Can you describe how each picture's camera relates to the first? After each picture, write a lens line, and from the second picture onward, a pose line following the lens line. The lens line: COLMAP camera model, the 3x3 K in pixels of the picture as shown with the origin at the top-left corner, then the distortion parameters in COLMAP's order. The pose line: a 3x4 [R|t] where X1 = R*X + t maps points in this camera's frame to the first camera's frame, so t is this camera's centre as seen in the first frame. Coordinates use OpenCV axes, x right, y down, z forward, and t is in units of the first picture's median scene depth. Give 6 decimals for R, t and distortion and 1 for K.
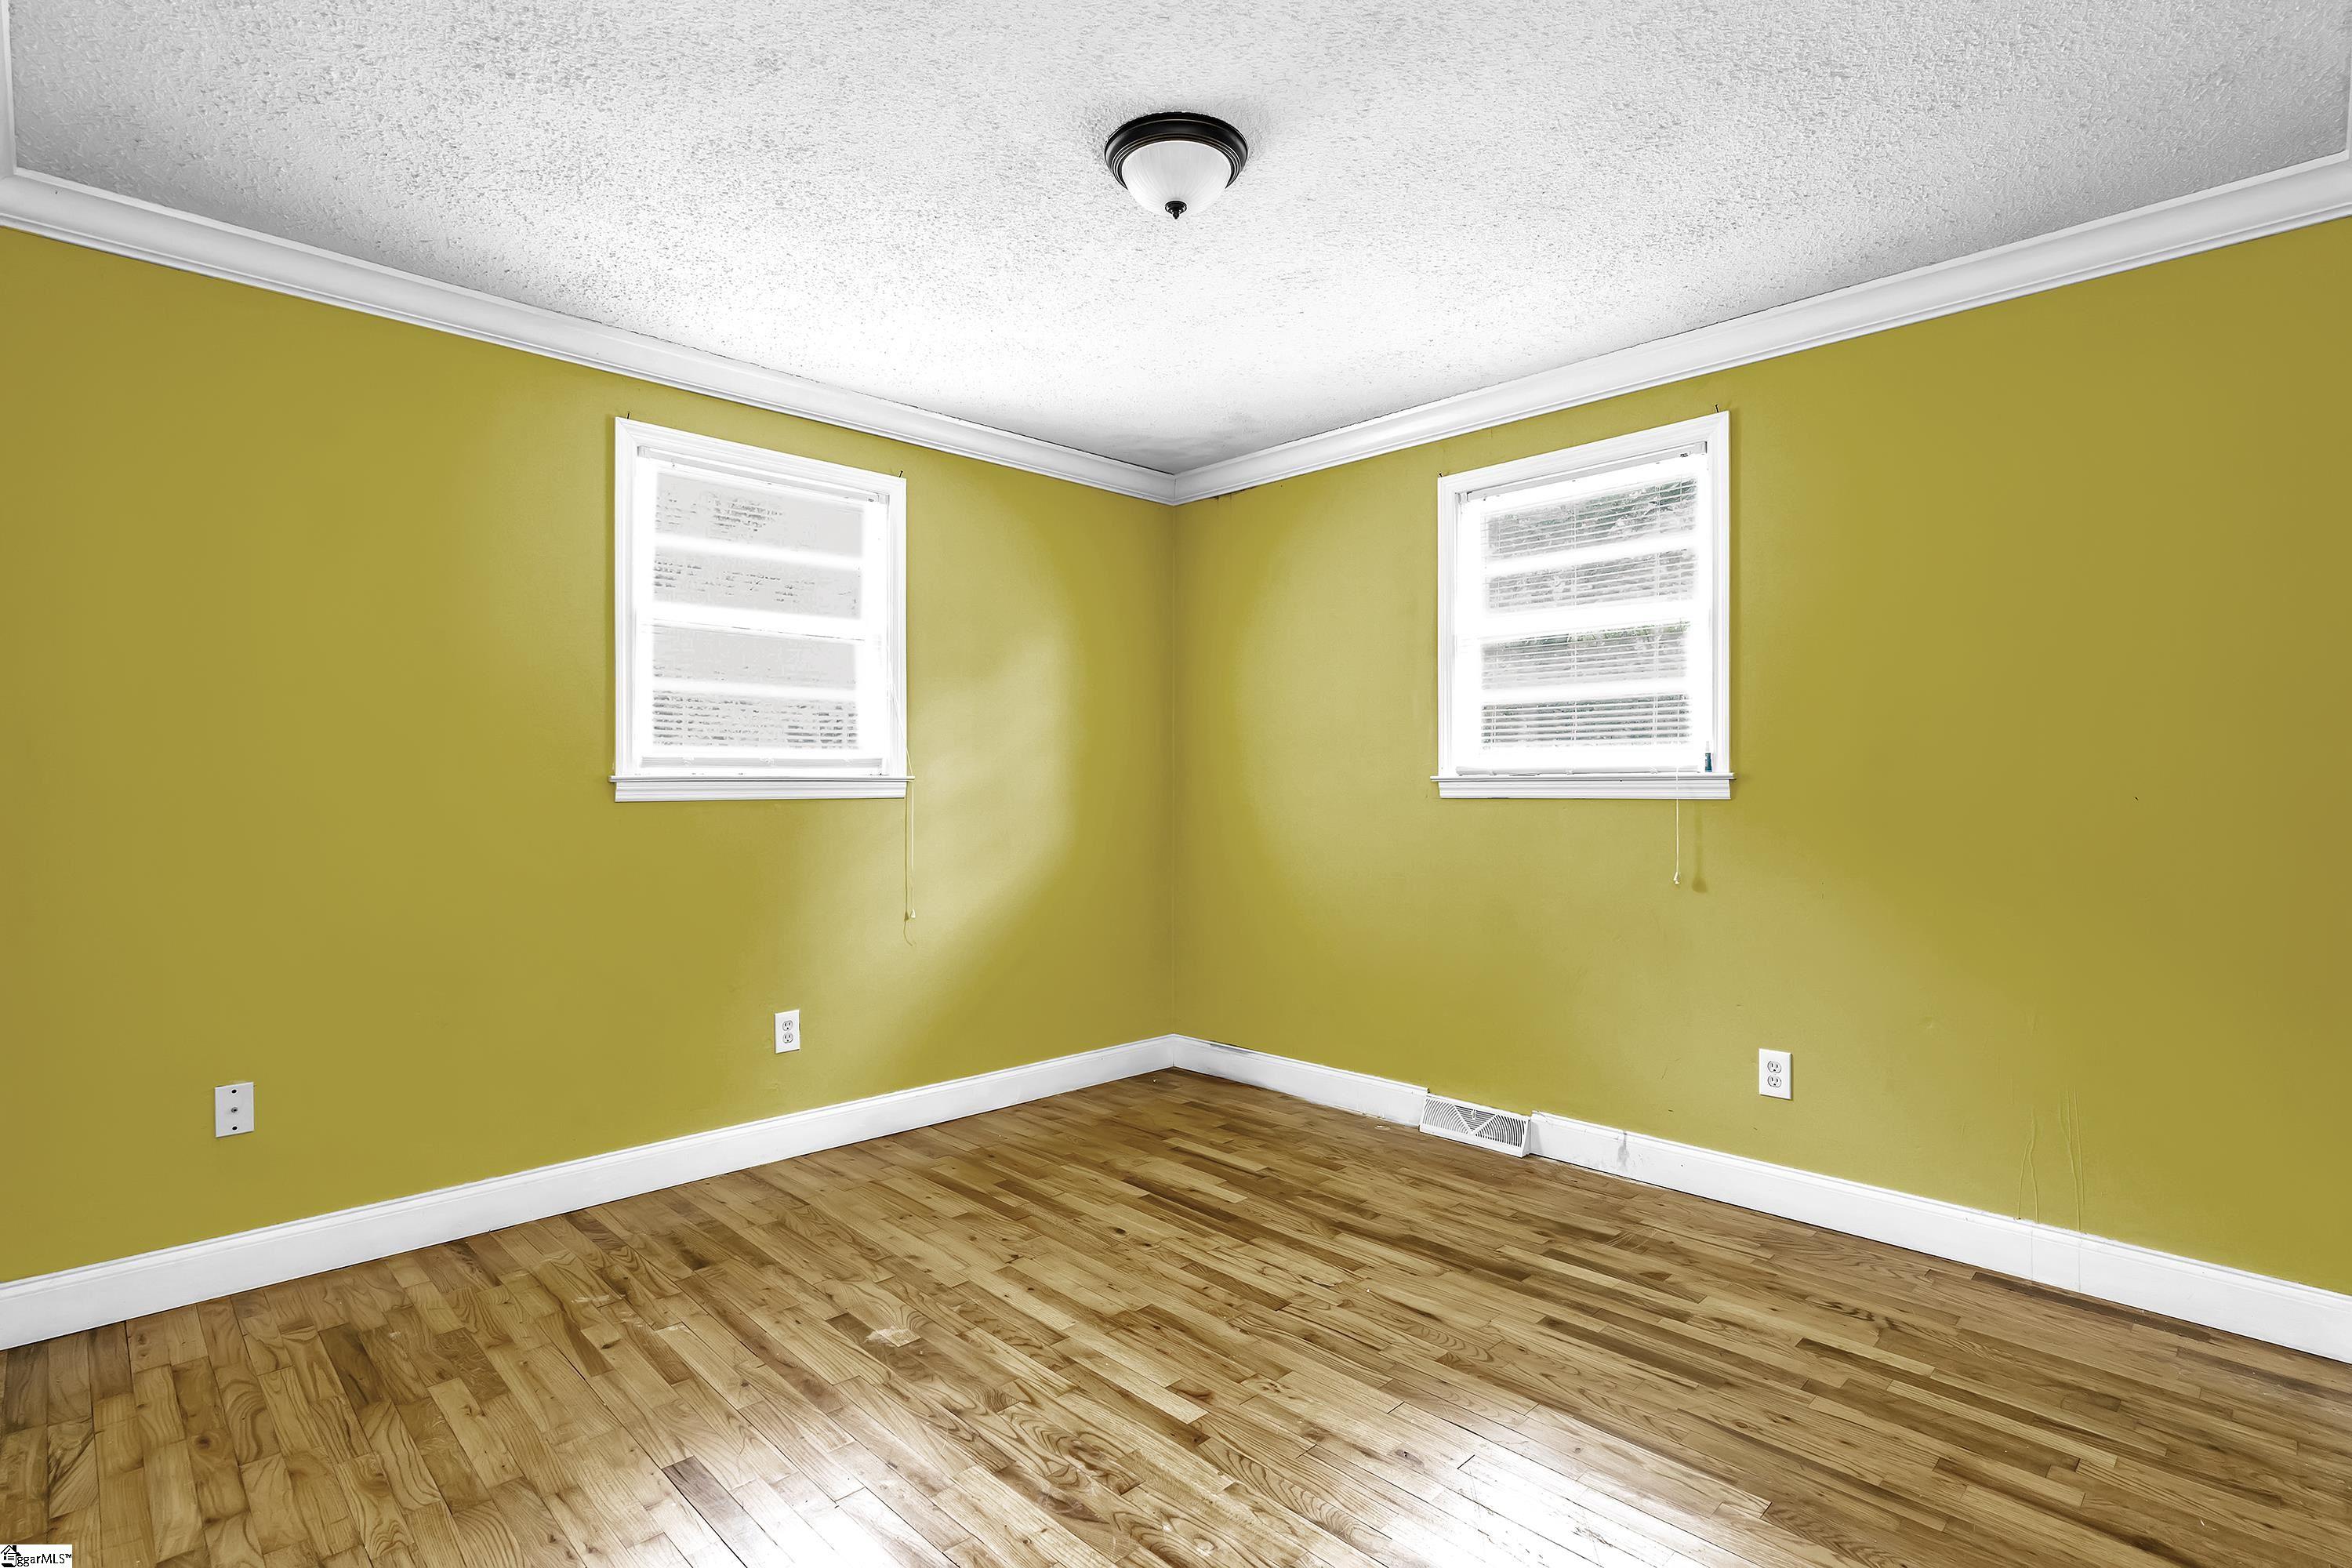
lens RADIAL K [[1160.4, 0, 1176.0], [0, 1160.4, 784.0], [0, 0, 1]] dist [-0.002009, 0.000172]
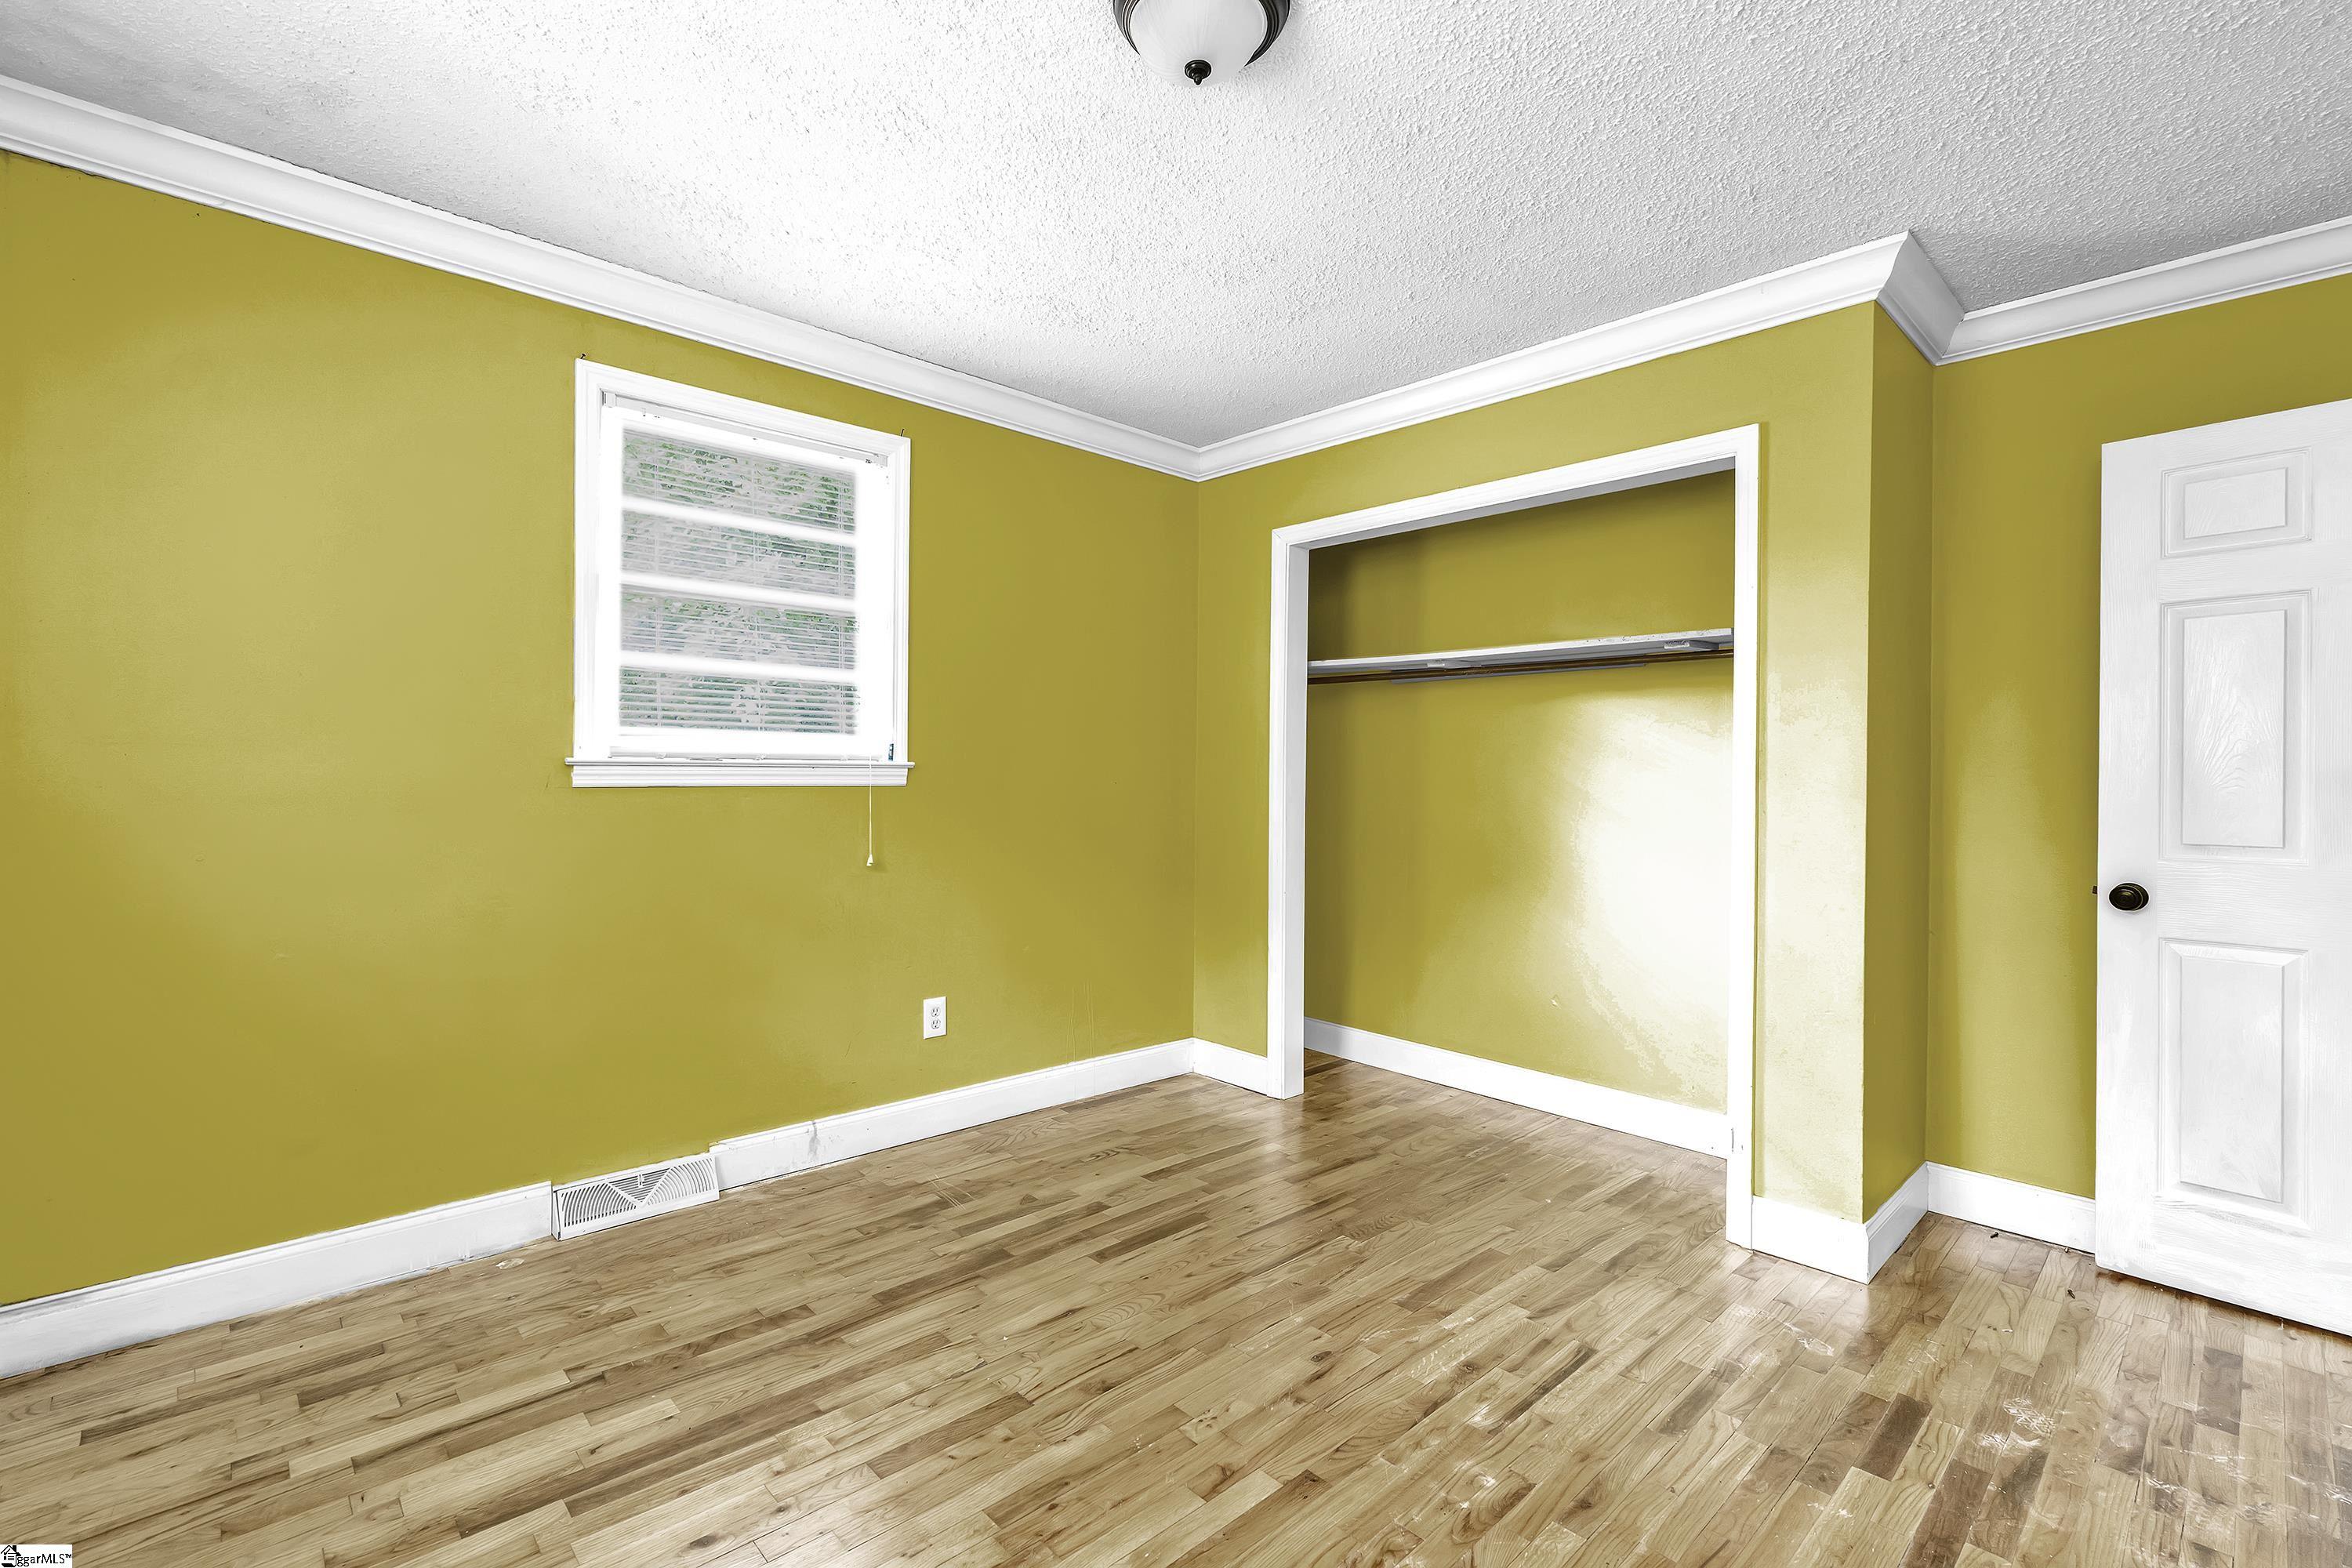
lens RADIAL K [[1055.5, 0, 1176.0], [0, 1055.5, 784.0], [0, 0, 1]] dist [-0.006338, 0.001032]
pose [[0.004373, -0.006791, 0.999967, -0.555124], [-0.011429, 0.999911, 0.006840, 0.001372], [-0.999925, -0.011458, 0.004295, 0.748337]]
